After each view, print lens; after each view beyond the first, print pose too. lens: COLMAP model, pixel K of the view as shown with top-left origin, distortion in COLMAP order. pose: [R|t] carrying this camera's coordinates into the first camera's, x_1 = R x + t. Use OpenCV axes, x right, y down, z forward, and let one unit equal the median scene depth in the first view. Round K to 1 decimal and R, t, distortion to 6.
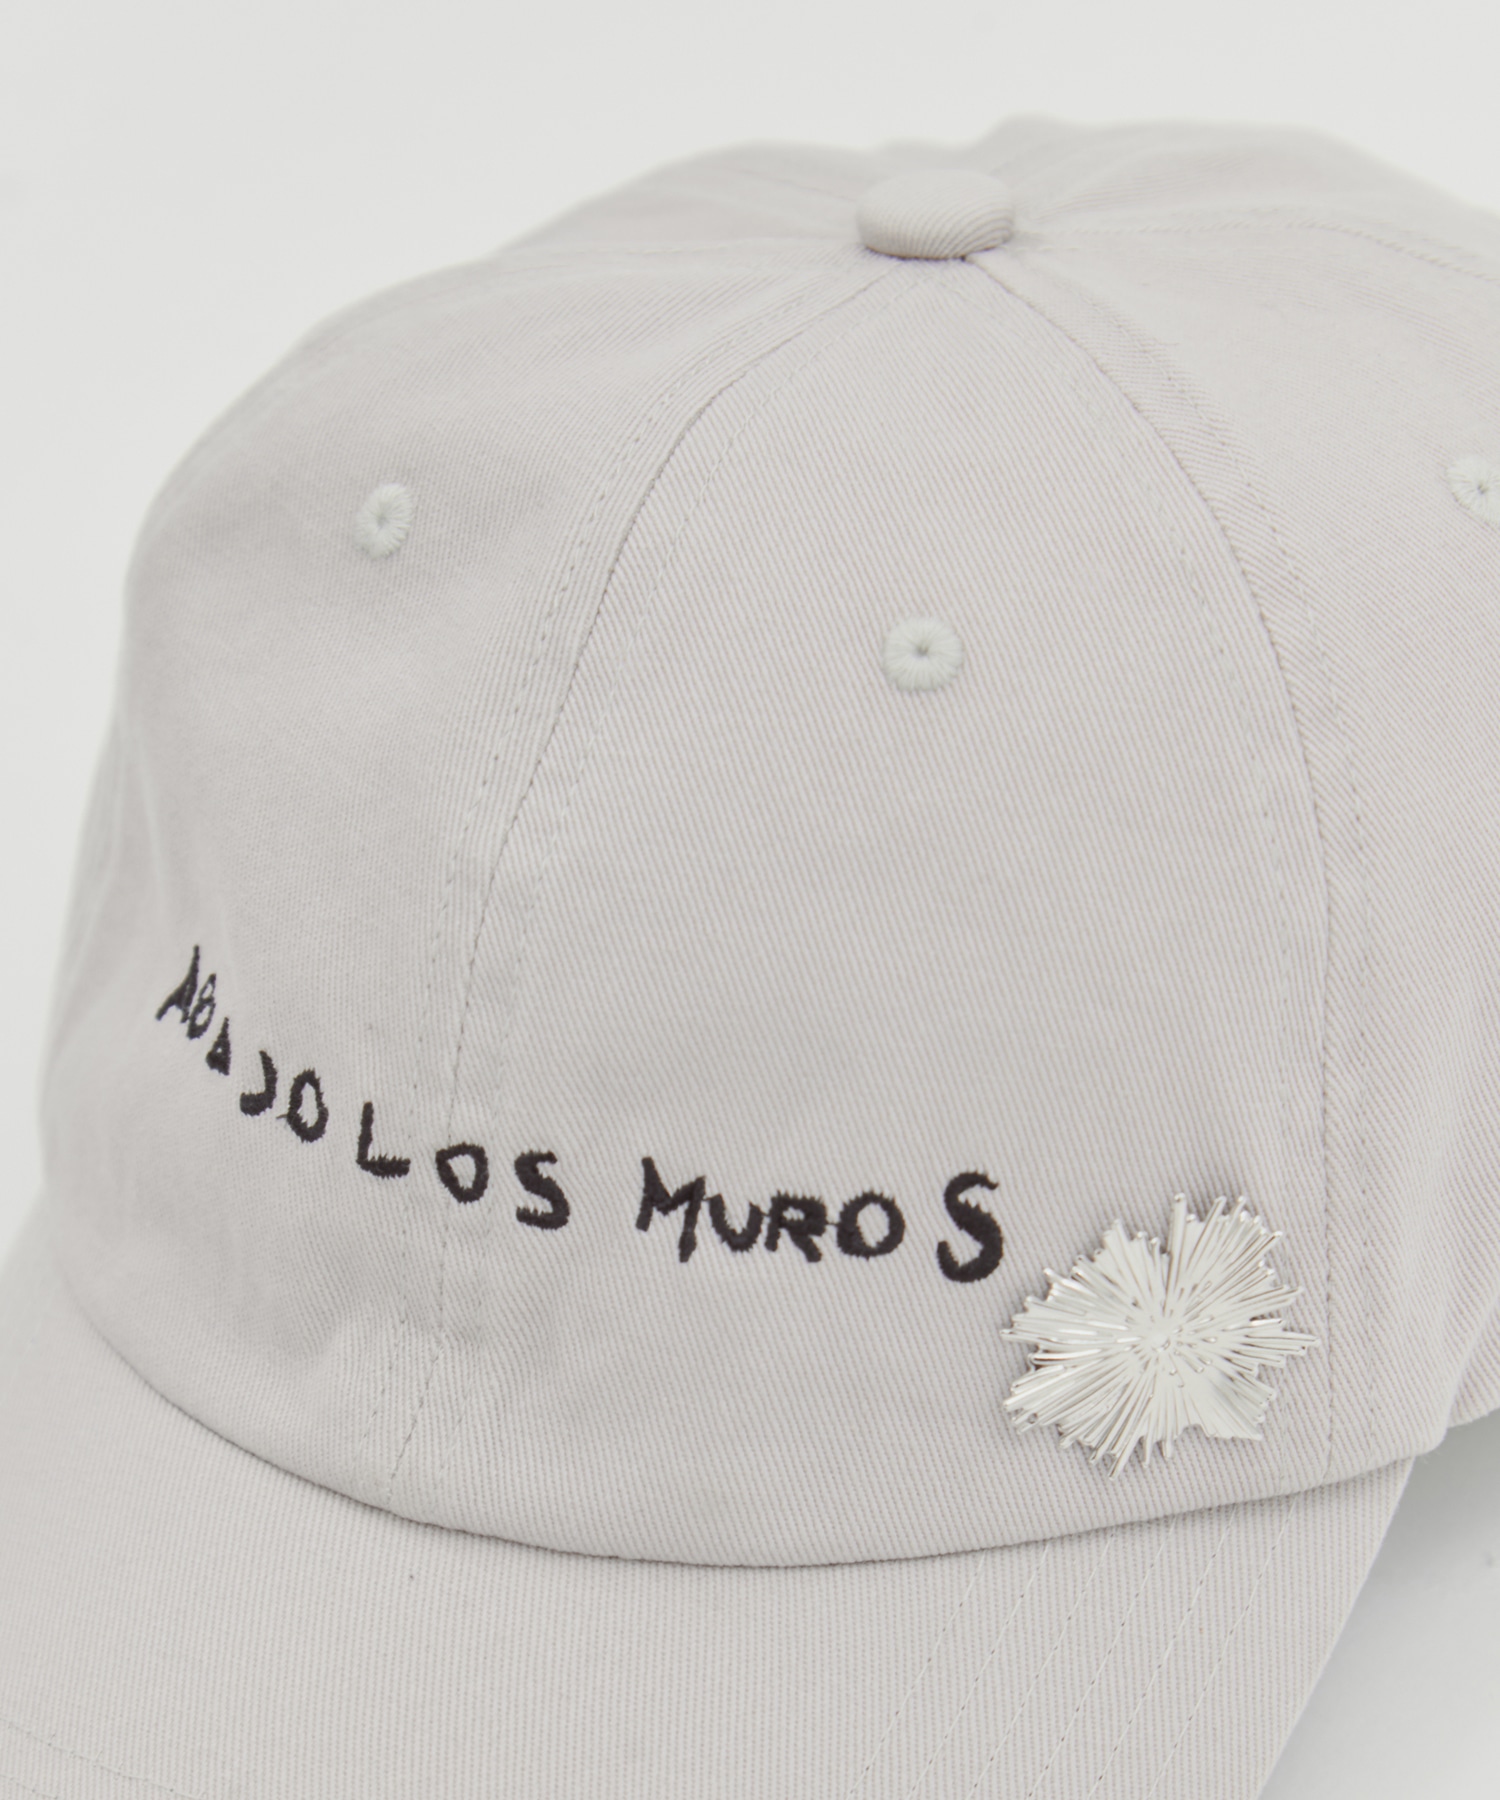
lens RADIAL K [[7566.6, 0, 750.0], [0, 7566.6, 900.0], [0, 0, 1]] dist [-0.239046, 0.614707]
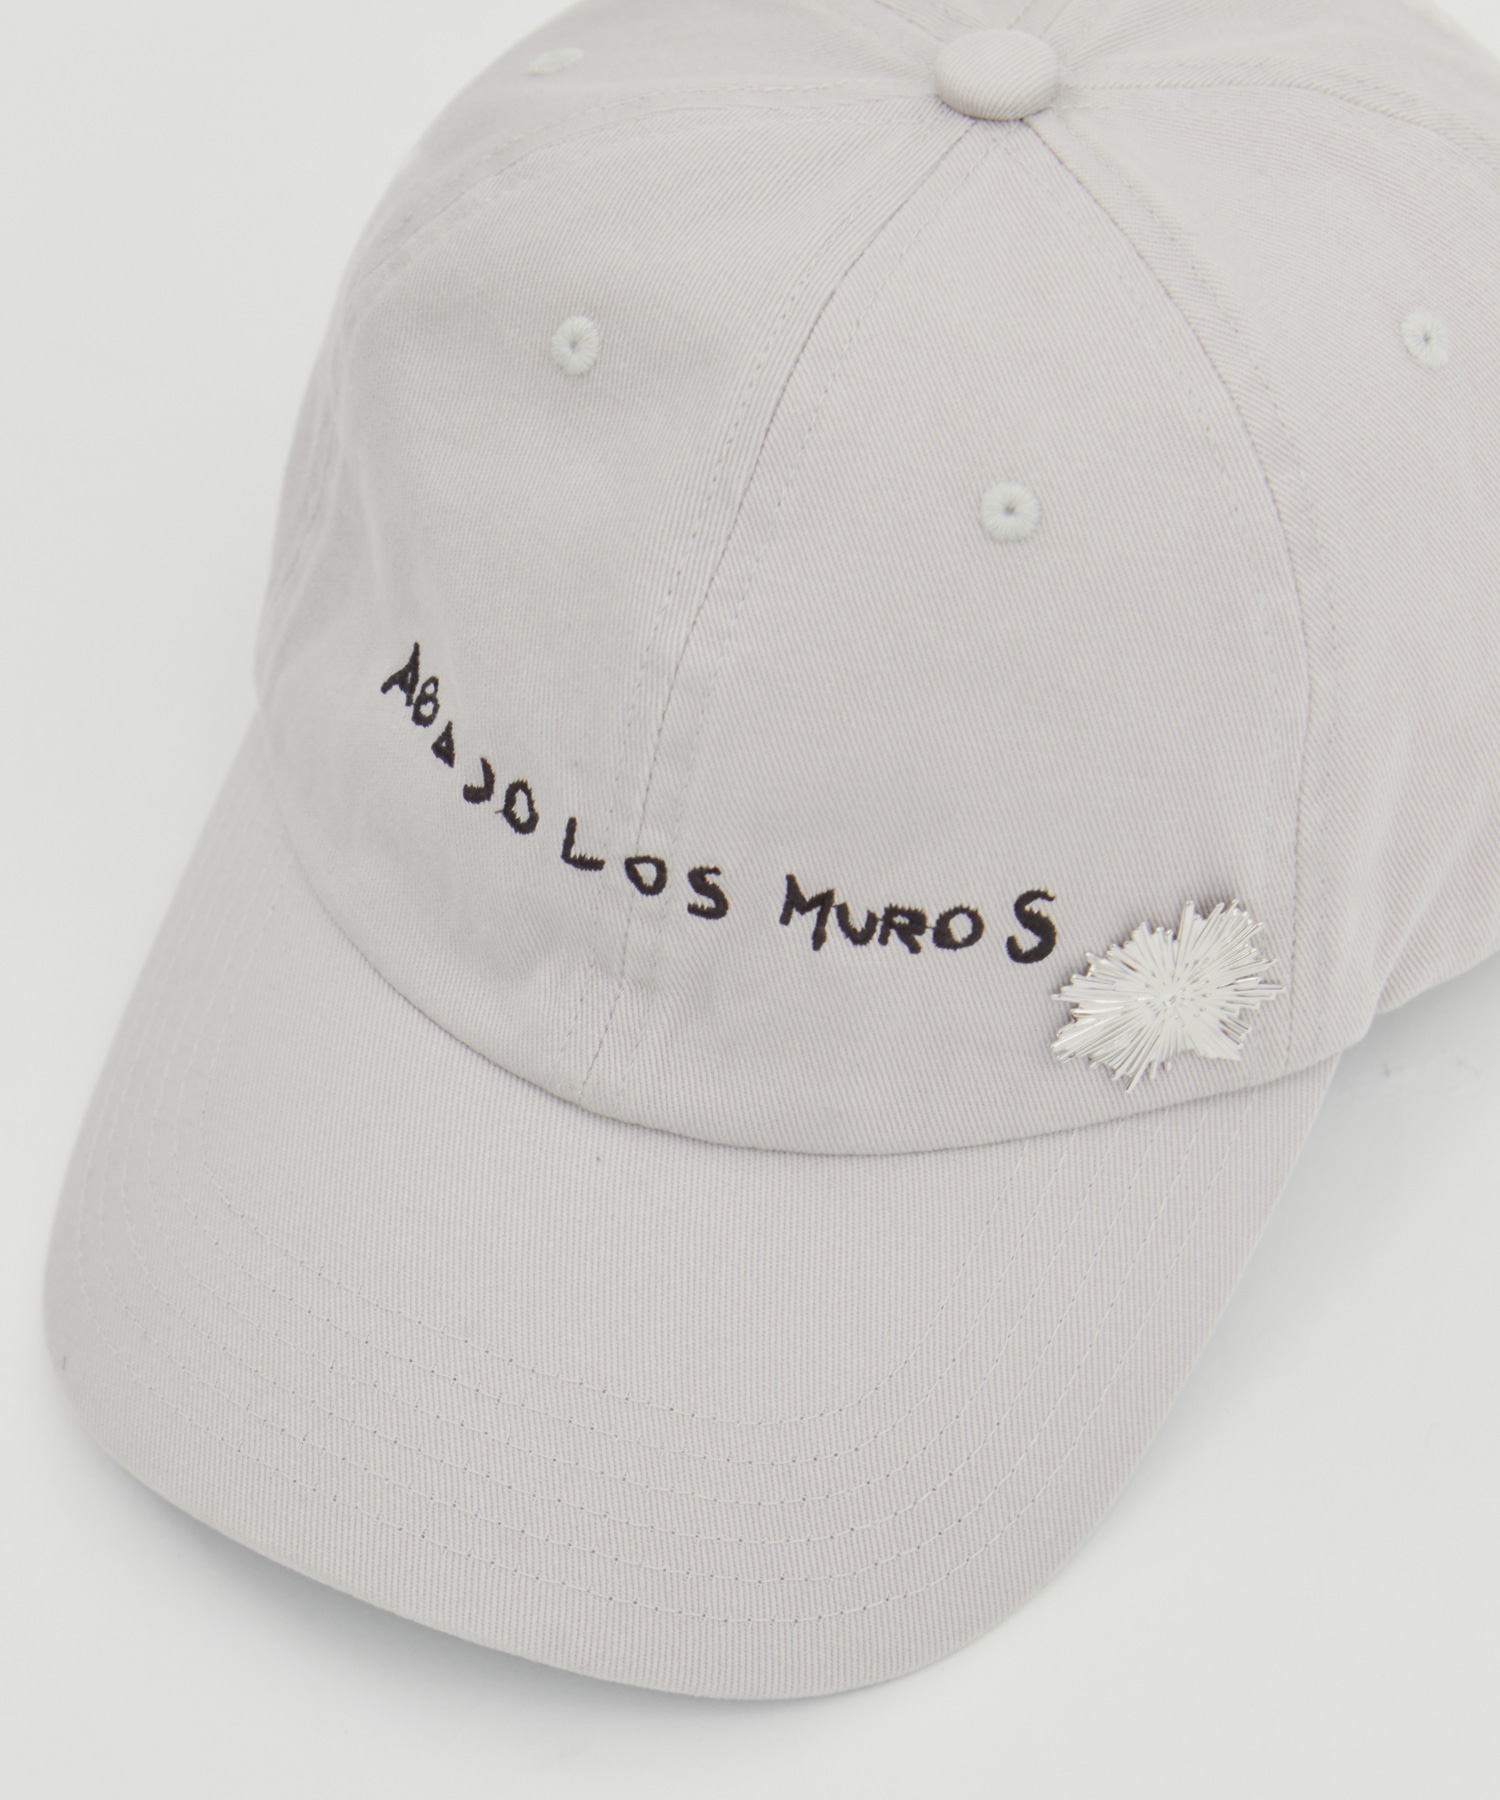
lens RADIAL K [[7566.6, 0, 750.0], [0, 7566.6, 900.0], [0, 0, 1]] dist [-0.239046, 0.614707]
pose [[0.997909, -0.000042, 0.064630, -0.105348], [-0.015917, 0.969038, 0.246398, -0.285304], [-0.062639, -0.246912, 0.967011, -0.277212]]
